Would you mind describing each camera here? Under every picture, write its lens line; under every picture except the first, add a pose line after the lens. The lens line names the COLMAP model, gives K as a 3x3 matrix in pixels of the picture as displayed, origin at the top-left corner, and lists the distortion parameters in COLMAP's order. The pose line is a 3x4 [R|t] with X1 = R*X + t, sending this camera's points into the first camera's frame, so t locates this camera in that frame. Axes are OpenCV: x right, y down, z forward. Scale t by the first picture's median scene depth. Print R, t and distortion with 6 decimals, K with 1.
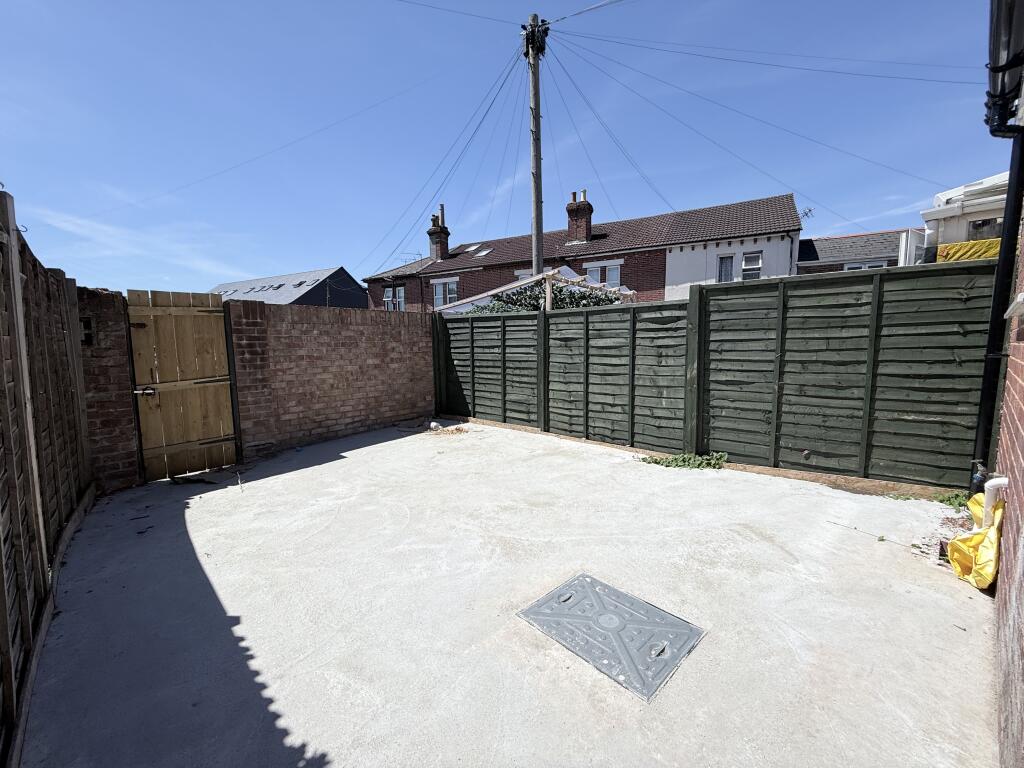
lens RADIAL K [[407.5, 0, 515.9], [0, 407.5, 384.7], [0, 0, 1]] dist [0.001805, 0.000385]
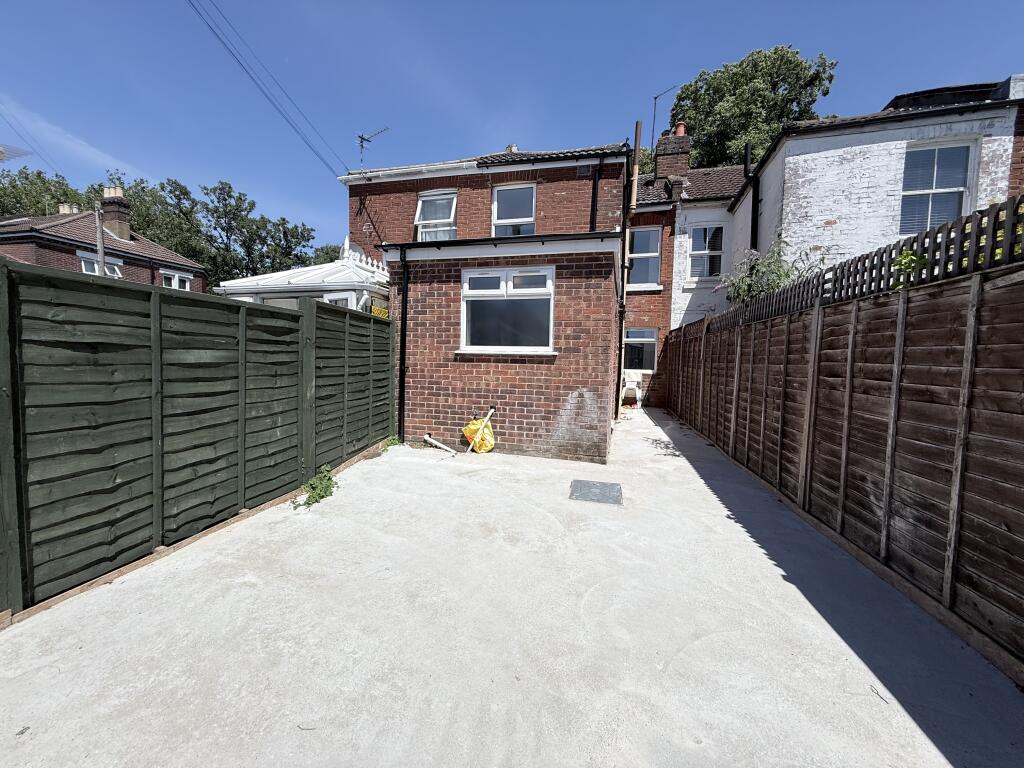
lens RADIAL K [[407.5, 0, 511.2], [0, 407.5, 382.1], [0, 0, 1]] dist [0.001805, 0.000385]
pose [[-0.549742, -0.049535, 0.833865, -0.632230], [0.065495, 0.992611, 0.102144, -0.122775], [-0.832763, 0.110766, -0.542436, 1.190640]]
